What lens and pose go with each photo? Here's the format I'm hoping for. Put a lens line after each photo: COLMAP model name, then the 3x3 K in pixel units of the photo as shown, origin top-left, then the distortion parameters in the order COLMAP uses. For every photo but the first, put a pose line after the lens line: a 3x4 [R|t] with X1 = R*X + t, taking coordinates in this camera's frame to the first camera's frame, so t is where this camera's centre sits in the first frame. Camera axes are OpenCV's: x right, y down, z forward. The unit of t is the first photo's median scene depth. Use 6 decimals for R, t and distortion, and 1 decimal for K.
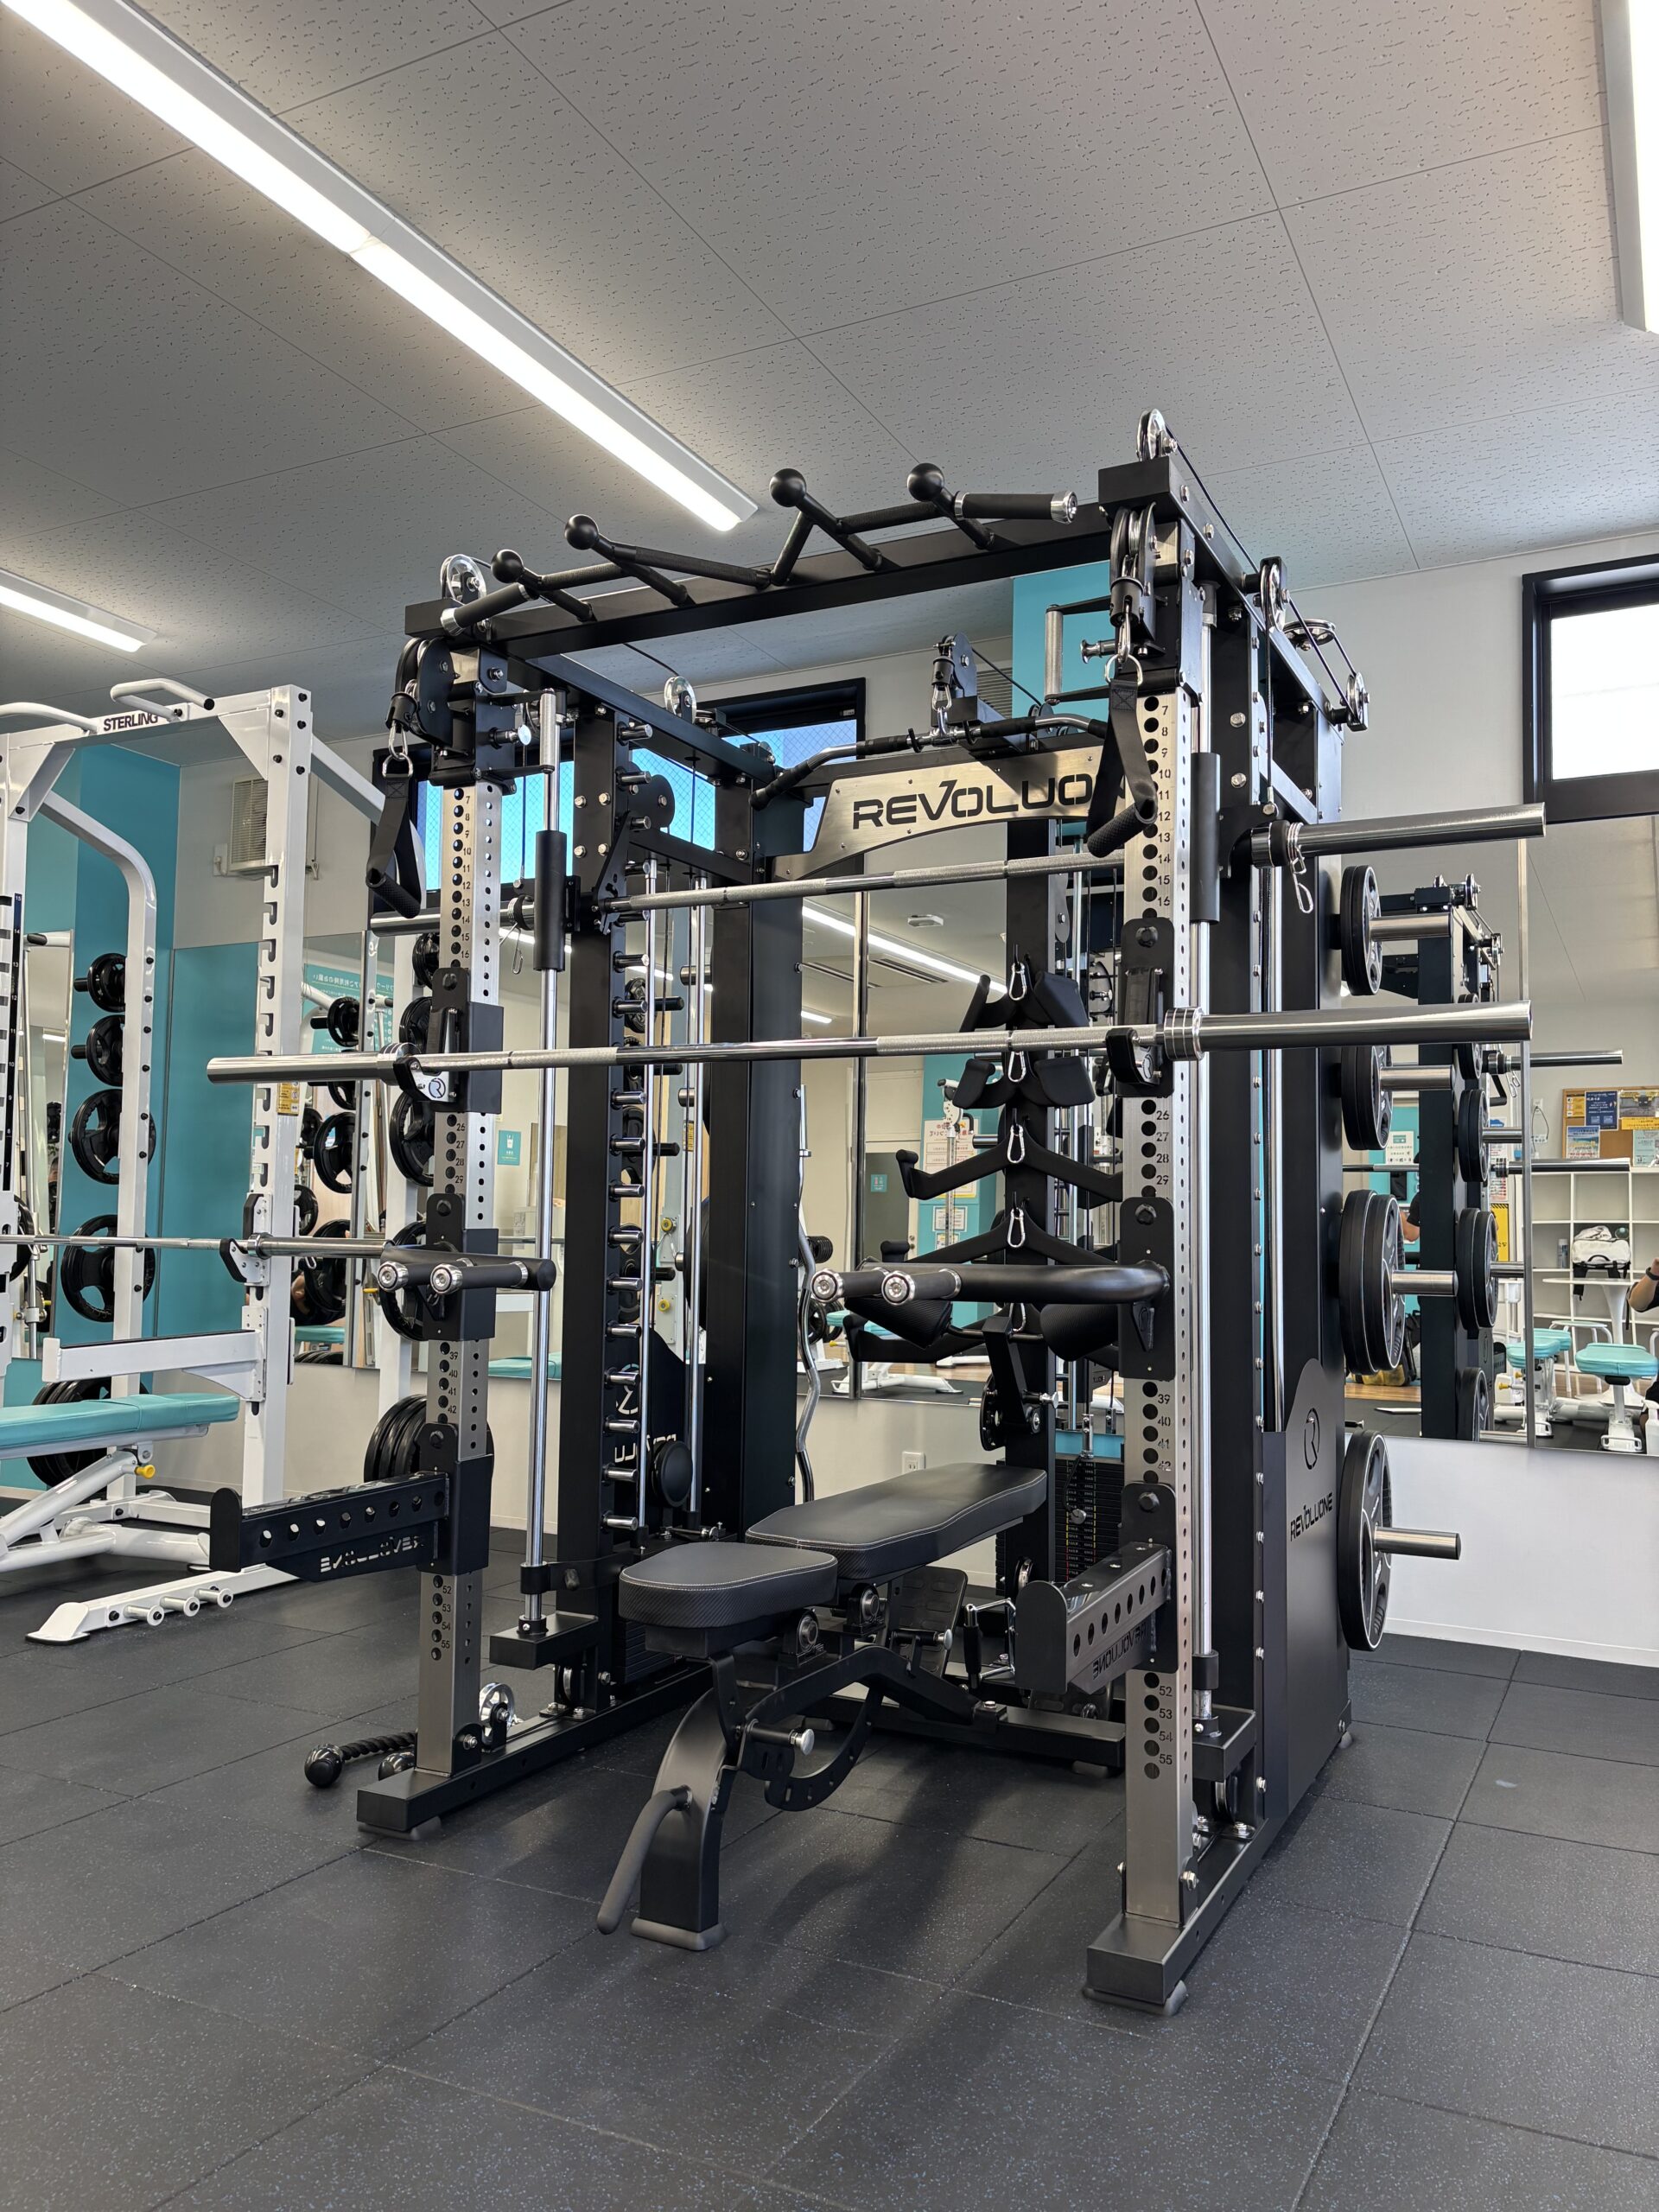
lens RADIAL K [[1674.6, 0, 829.5], [0, 1674.6, 1106.0], [0, 0, 1]] dist [-0.032351, -0.000686]
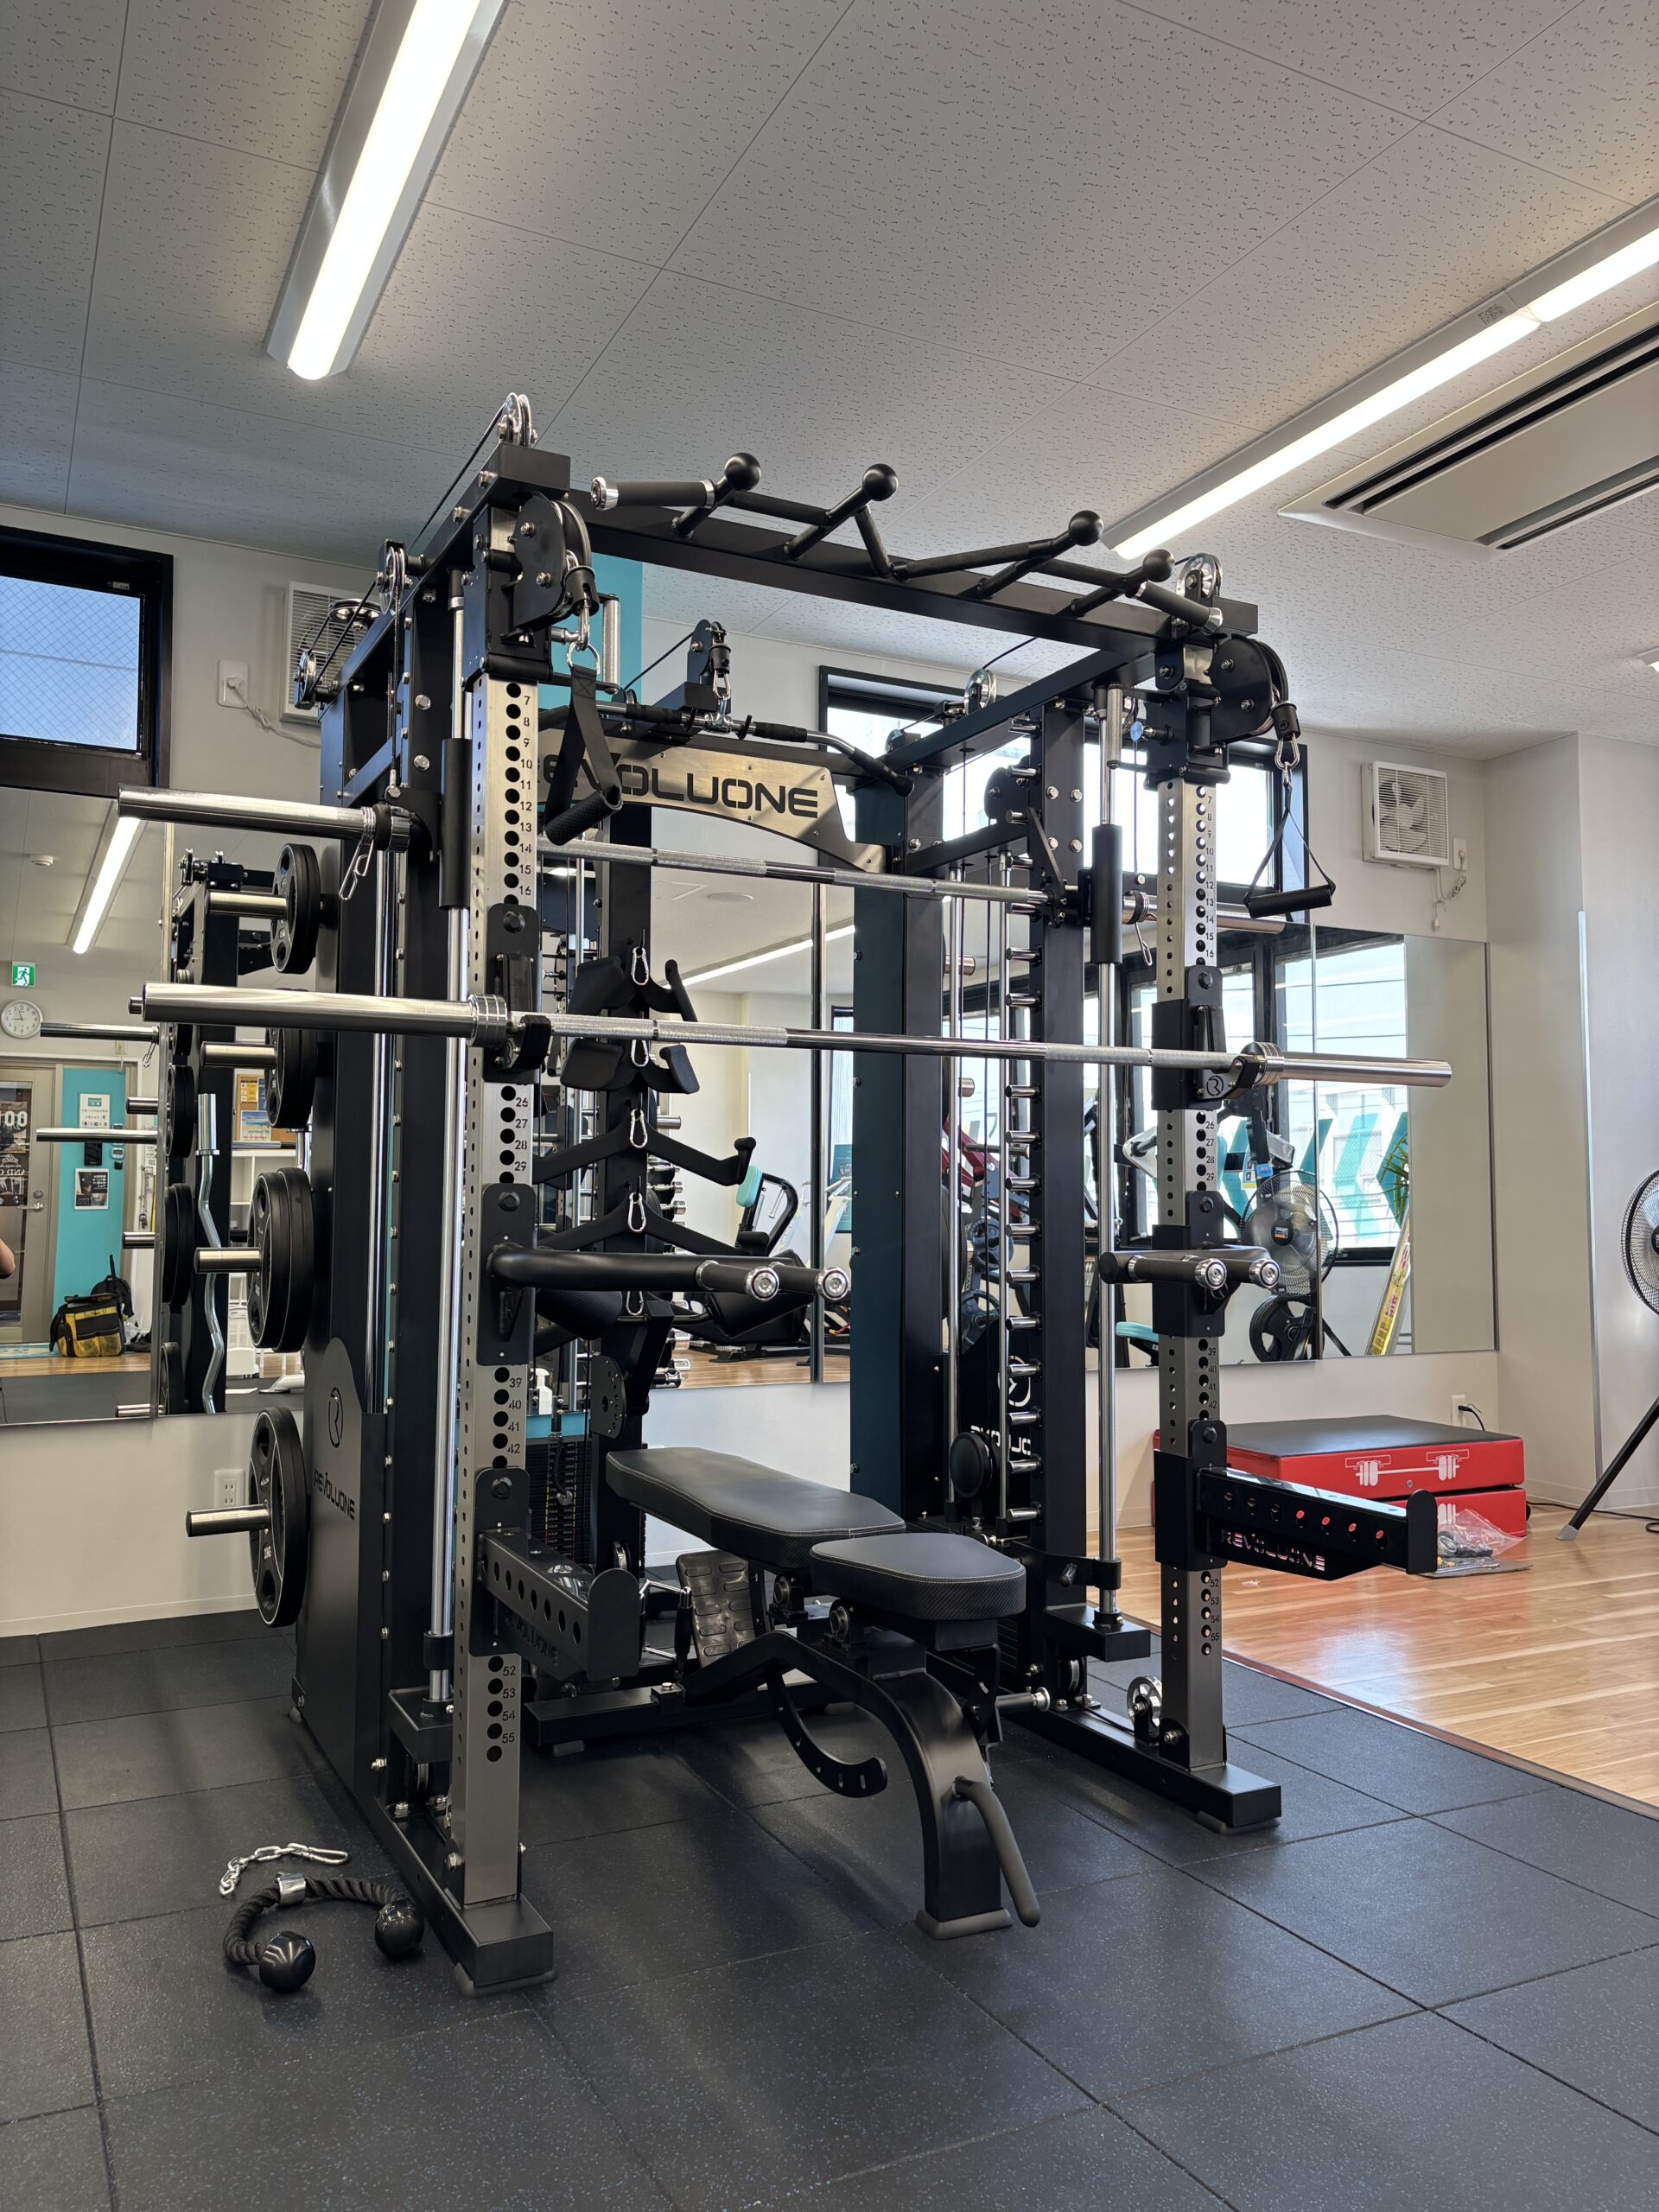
lens RADIAL K [[1674.6, 0, 829.5], [0, 1674.6, 1106.0], [0, 0, 1]] dist [-0.032351, -0.000686]
pose [[0.592564, 0.040332, 0.804513, -0.637480], [-0.051027, 0.998619, -0.012480, 0.013959], [-0.803906, -0.033657, 0.593803, 0.320157]]
